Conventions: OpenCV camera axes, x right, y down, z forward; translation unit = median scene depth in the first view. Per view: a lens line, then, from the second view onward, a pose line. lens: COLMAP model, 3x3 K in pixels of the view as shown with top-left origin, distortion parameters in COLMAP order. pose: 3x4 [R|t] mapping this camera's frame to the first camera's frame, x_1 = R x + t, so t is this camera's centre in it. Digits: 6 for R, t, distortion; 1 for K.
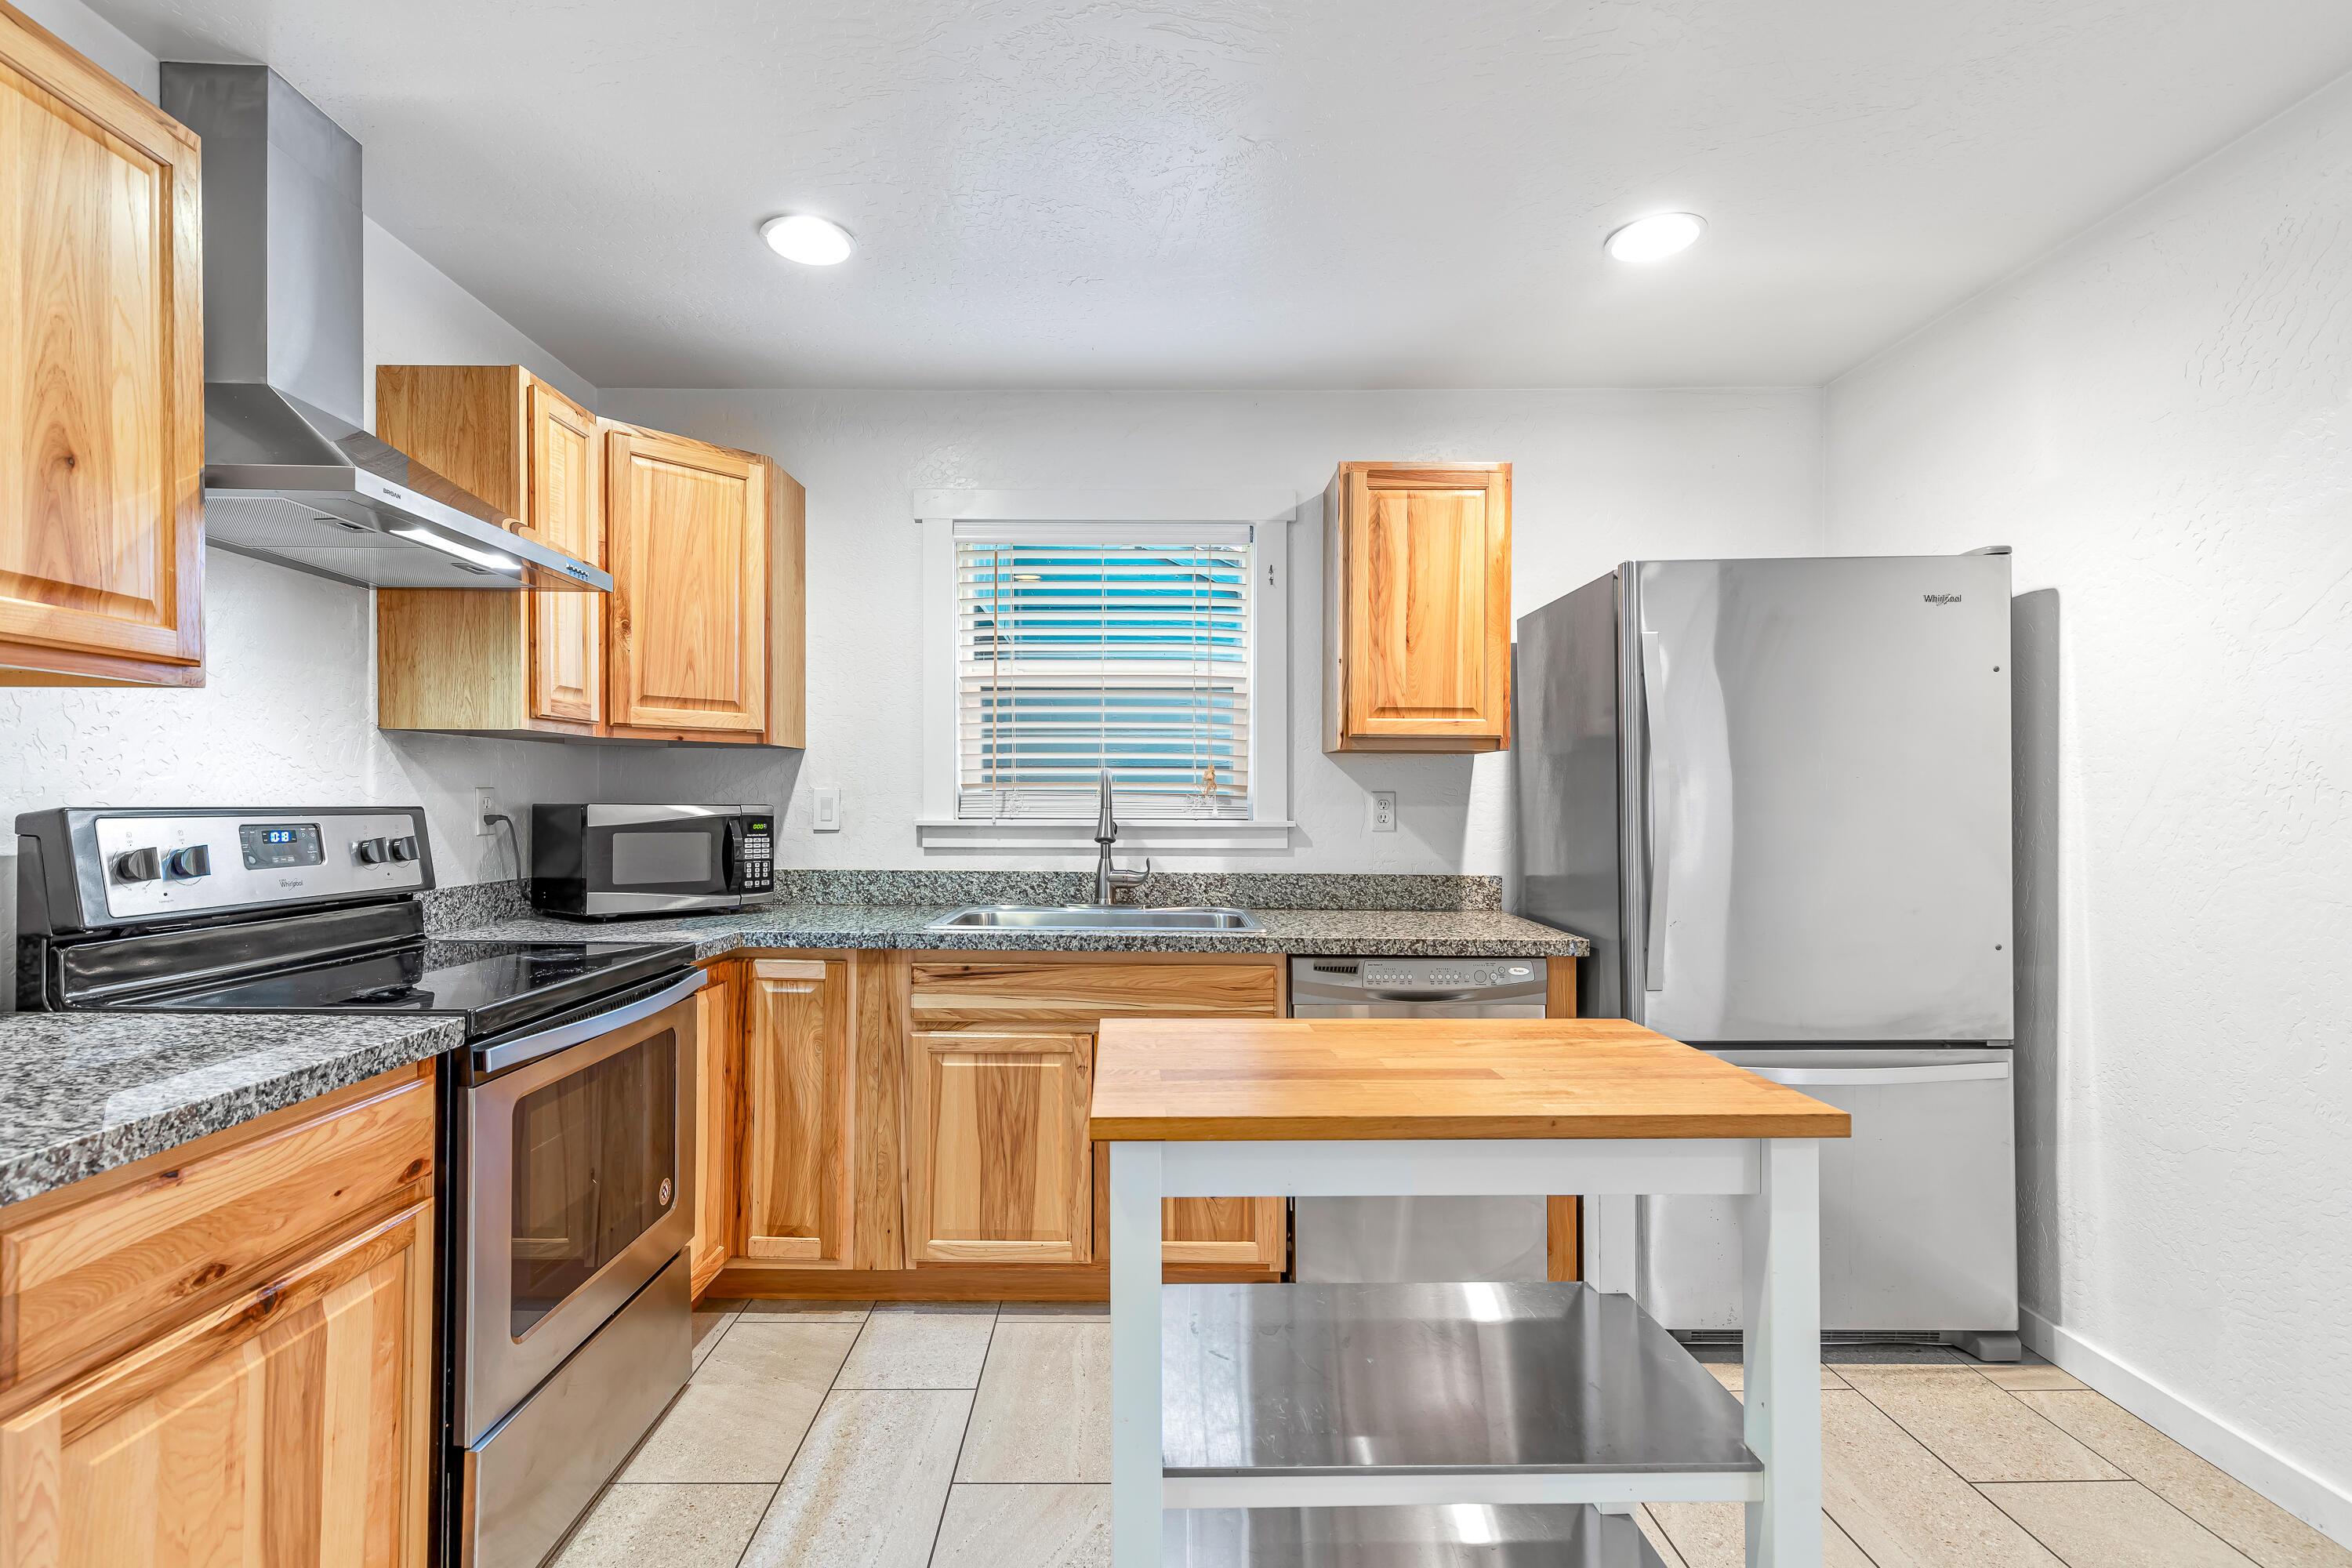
lens RADIAL K [[1088.5, 0, 1106.4], [0, 1088.5, 791.2], [0, 0, 1]] dist [0.010318, -0.002560]
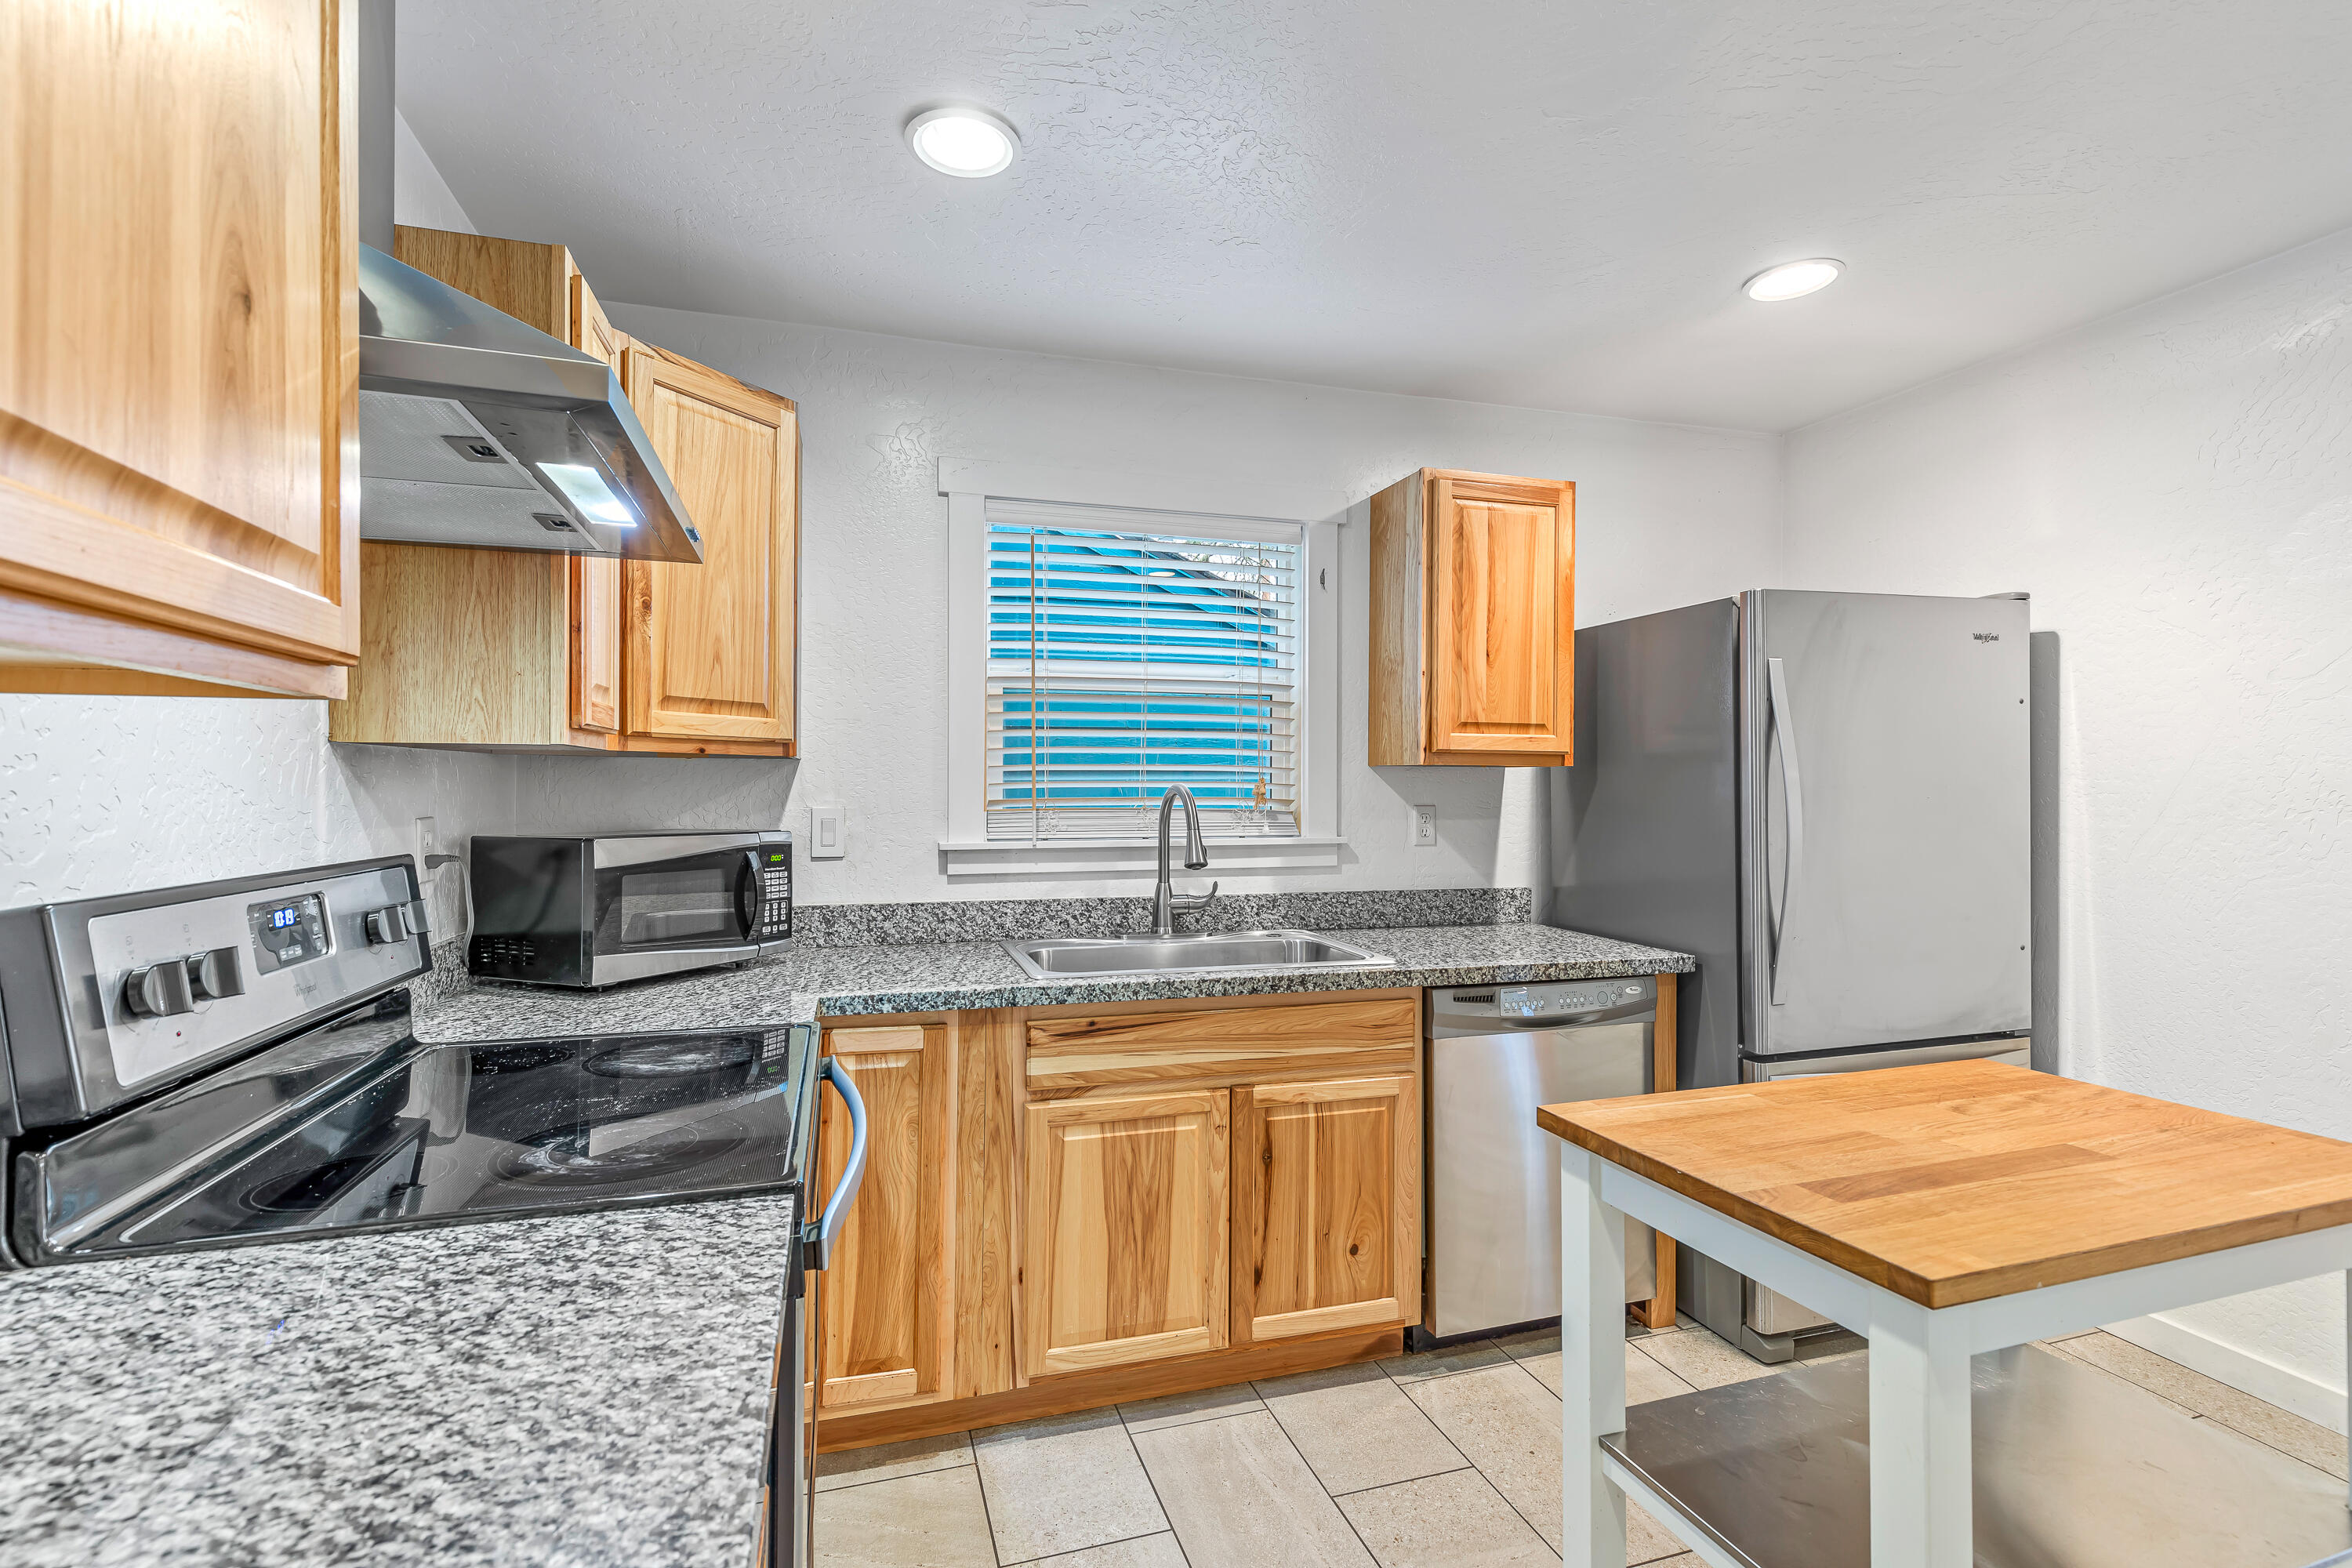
lens RADIAL K [[1088.5, 0, 1151.3], [0, 1088.5, 771.6], [0, 0, 1]] dist [0.010318, -0.002560]
pose [[0.955123, 0.000275, 0.296208, -0.334167], [0.002048, 0.999970, -0.007532, -0.028420], [-0.296201, 0.007801, 0.955094, 0.166406]]
